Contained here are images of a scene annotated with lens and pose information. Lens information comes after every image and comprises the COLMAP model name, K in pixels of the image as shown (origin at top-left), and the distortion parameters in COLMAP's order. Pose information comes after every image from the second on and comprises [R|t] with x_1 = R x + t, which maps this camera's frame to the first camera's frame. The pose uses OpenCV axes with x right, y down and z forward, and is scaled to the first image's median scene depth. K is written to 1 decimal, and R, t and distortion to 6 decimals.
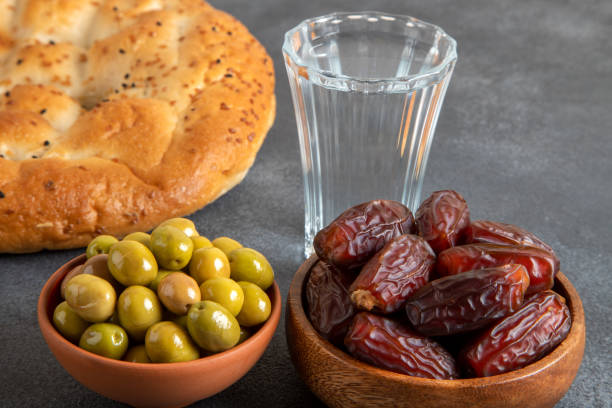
lens RADIAL K [[1441.7, 0, 306.0], [0, 1441.7, 204.0], [0, 0, 1]] dist [0.288866, 0.072671]
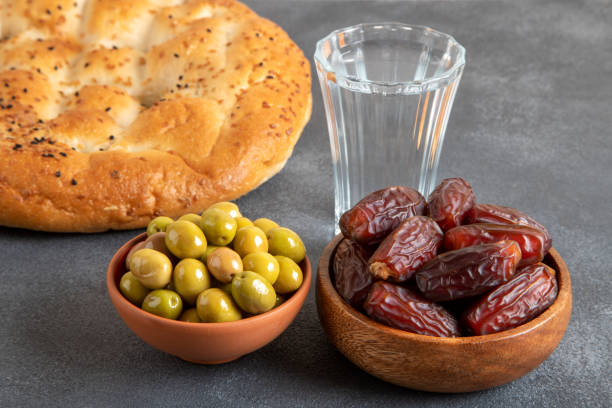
lens RADIAL K [[1441.7, 0, 306.0], [0, 1441.7, 204.0], [0, 0, 1]] dist [0.288866, 0.072671]
pose [[0.999342, -0.000270, -0.036265, 0.018611], [0.000556, 0.999969, 0.007869, 0.002024], [0.036262, -0.007884, 0.999311, -0.154868]]
